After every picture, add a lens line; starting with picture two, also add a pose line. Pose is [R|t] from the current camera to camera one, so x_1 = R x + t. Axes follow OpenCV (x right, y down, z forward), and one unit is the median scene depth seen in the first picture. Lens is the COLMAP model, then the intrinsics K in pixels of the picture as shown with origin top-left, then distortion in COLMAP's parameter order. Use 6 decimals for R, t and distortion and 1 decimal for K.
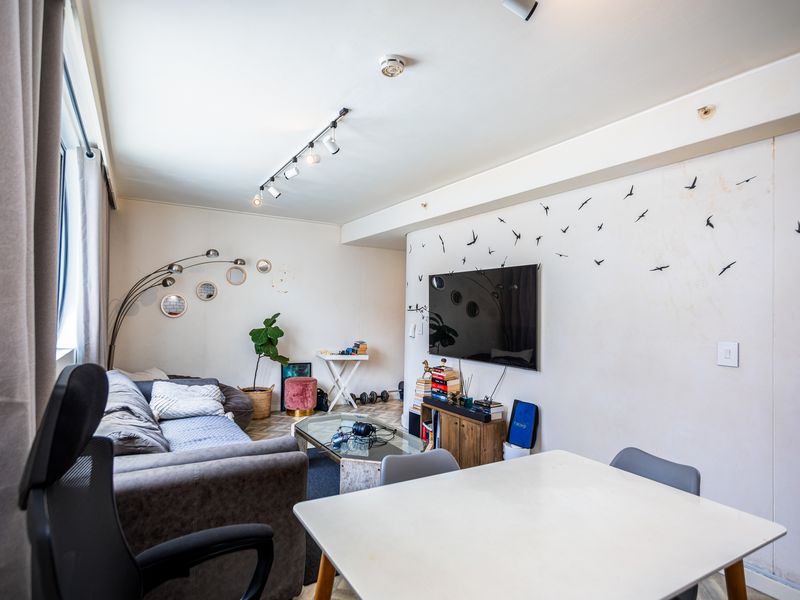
lens RADIAL K [[451.2, 0, 397.9], [0, 451.2, 300.3], [0, 0, 1]] dist [0.002555, 0.000803]
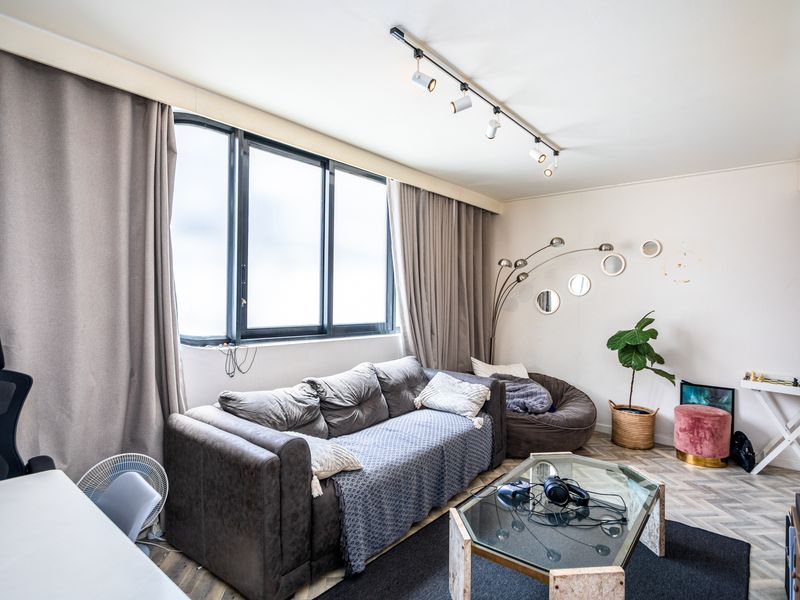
lens RADIAL K [[451.2, 0, 397.9], [0, 451.2, 300.3], [0, 0, 1]] dist [0.002555, 0.000803]
pose [[0.337554, -0.017506, -0.941143, 0.303564], [0.011714, 0.999828, -0.014396, 0.018340], [0.941233, -0.006165, 0.337701, 0.390839]]
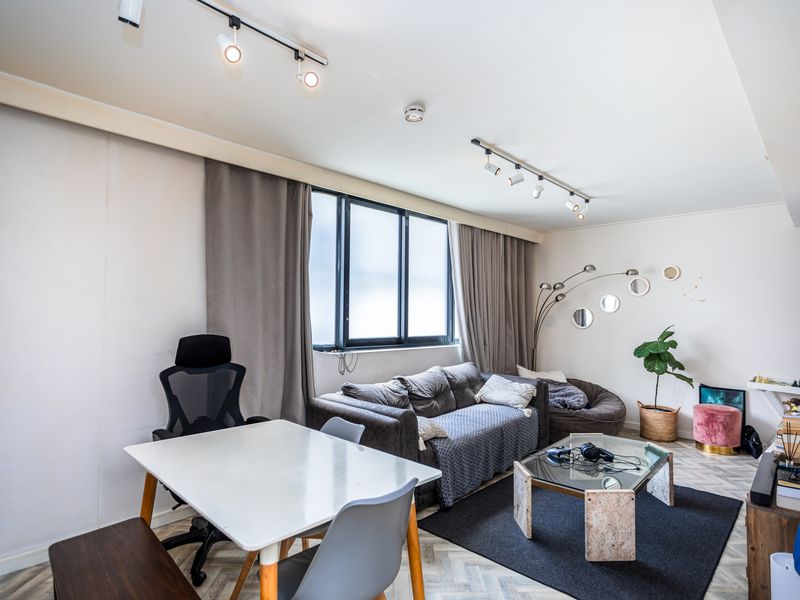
lens RADIAL K [[436.1, 0, 395.3], [0, 436.1, 305.2], [0, 0, 1]] dist [0.001064, -0.000049]
pose [[0.253931, -0.045106, -0.966170, 0.451513], [0.015379, 0.998974, -0.042595, 0.018768], [0.967100, -0.004042, 0.254364, 0.278782]]
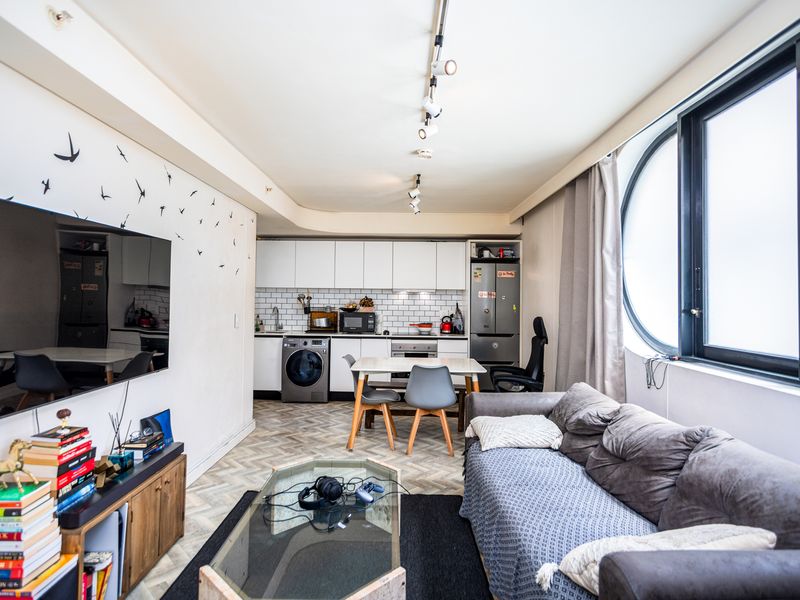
lens RADIAL K [[451.2, 0, 397.9], [0, 451.2, 300.3], [0, 0, 1]] dist [0.002555, 0.000803]
pose [[-0.853854, -0.031273, 0.519572, -0.333749], [-0.039816, 0.999193, -0.005292, 0.011946], [-0.518987, -0.025206, -0.854410, 1.025172]]
